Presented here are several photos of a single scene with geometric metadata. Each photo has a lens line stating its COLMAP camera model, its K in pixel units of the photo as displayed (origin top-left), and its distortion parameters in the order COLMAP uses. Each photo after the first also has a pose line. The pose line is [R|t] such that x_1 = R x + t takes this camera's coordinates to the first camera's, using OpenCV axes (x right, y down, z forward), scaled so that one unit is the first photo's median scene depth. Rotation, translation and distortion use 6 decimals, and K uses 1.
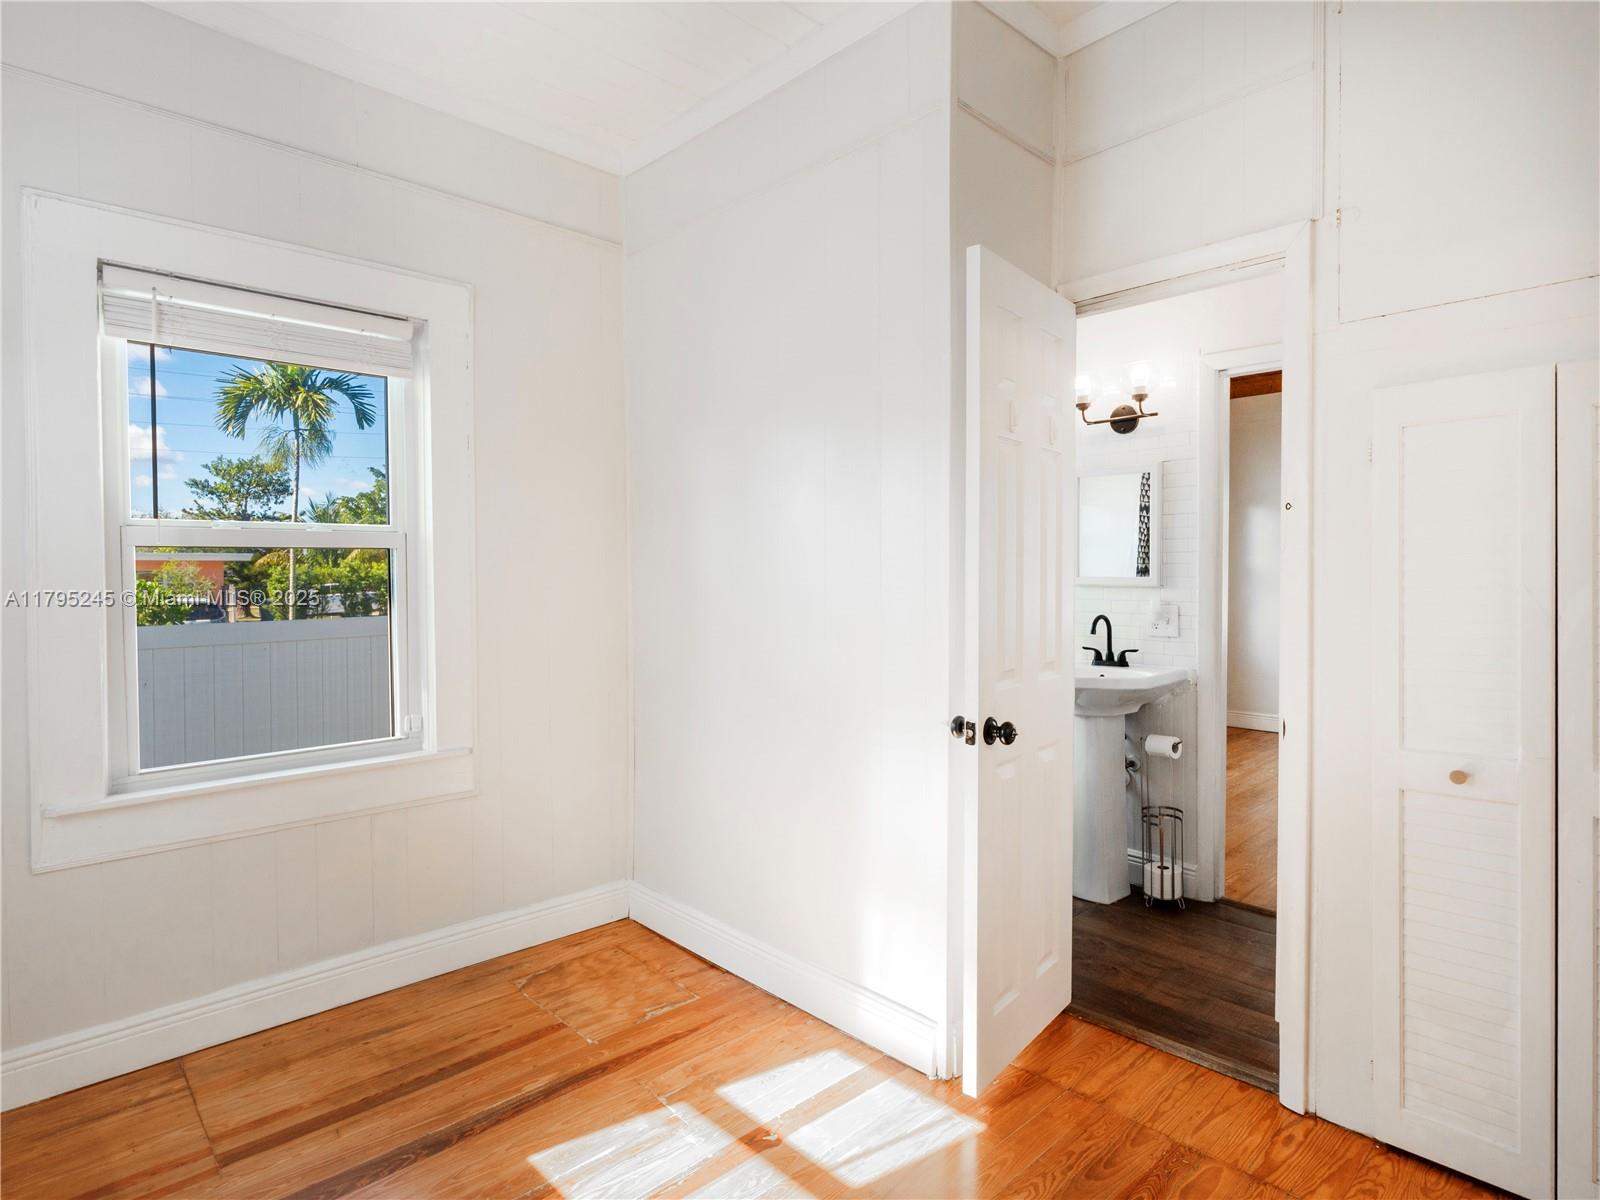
lens RADIAL K [[866.1, 0, 799.5], [0, 866.1, 587.3], [0, 0, 1]] dist [-0.004603, 0.000099]
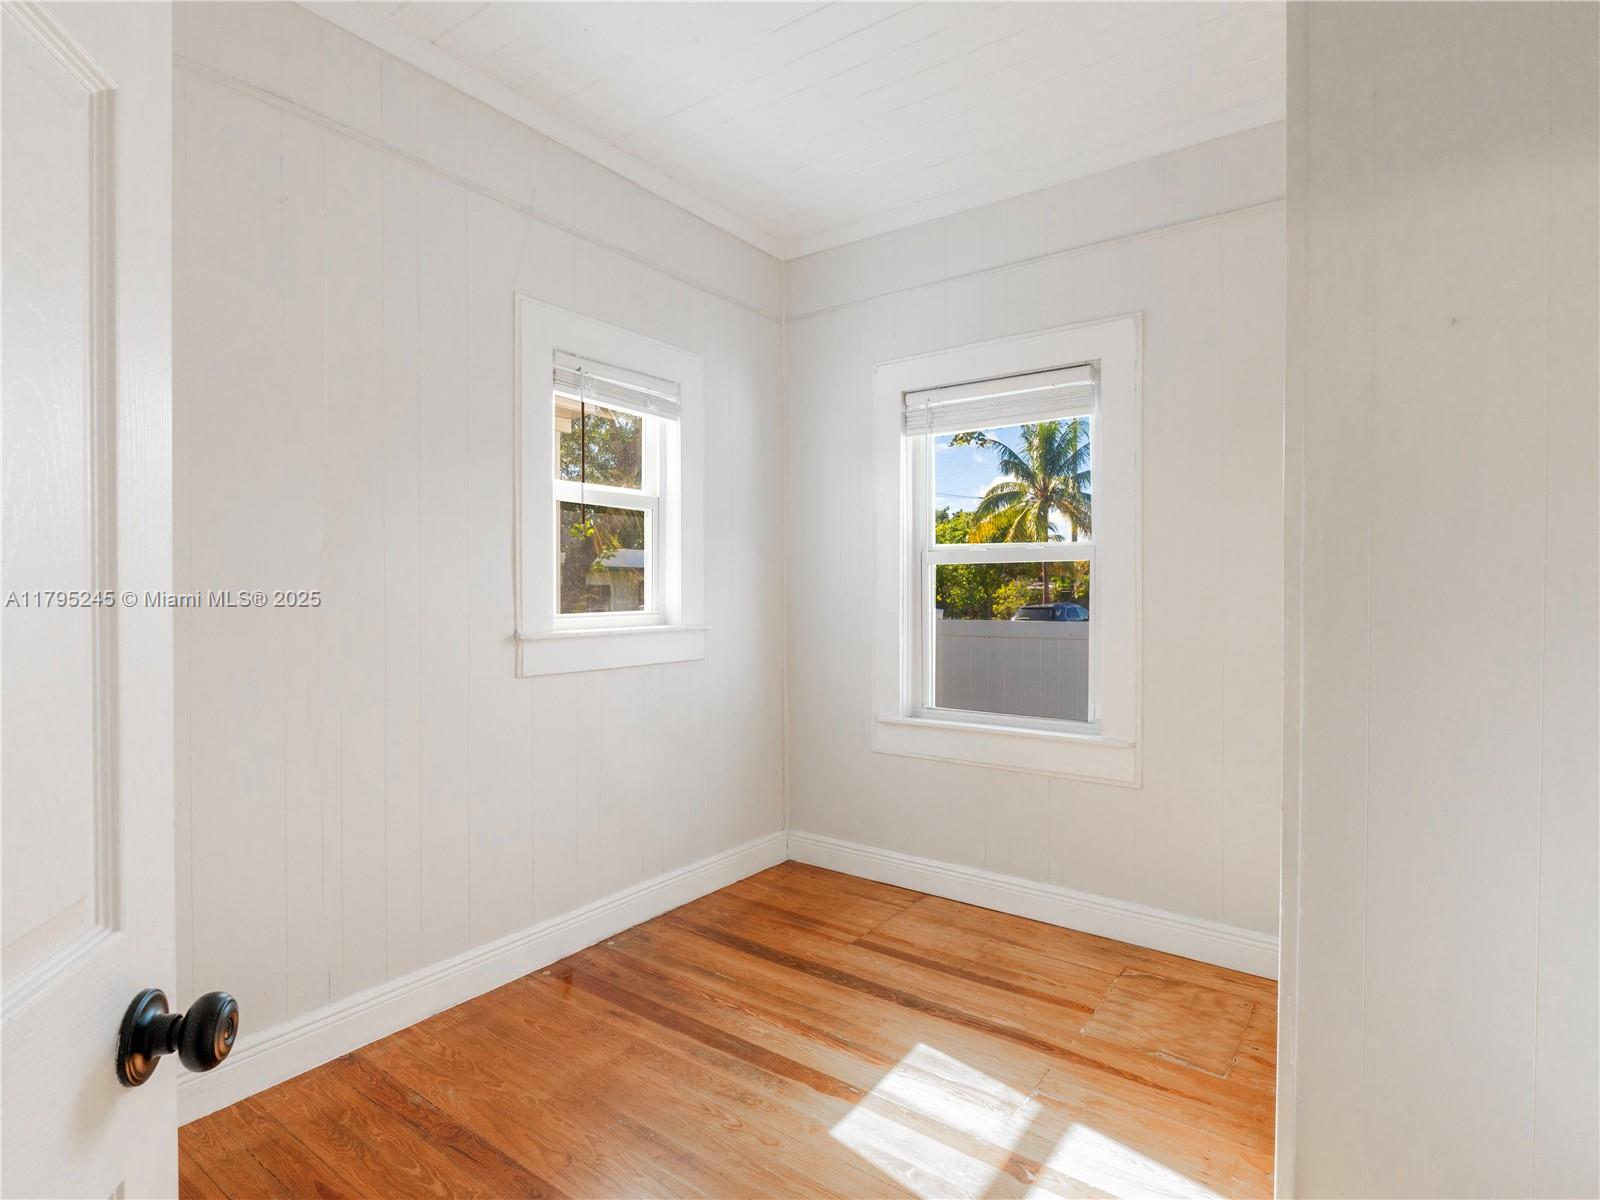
lens RADIAL K [[829.5, 0, 800.0], [0, 829.5, 600.0], [0, 0, 1]] dist [-0.007869, 0.001270]
pose [[0.174721, 0.018608, -0.984442, 0.684549], [-0.016671, 0.999734, 0.015939, -0.002351], [0.984477, 0.013627, 0.174985, 0.500121]]
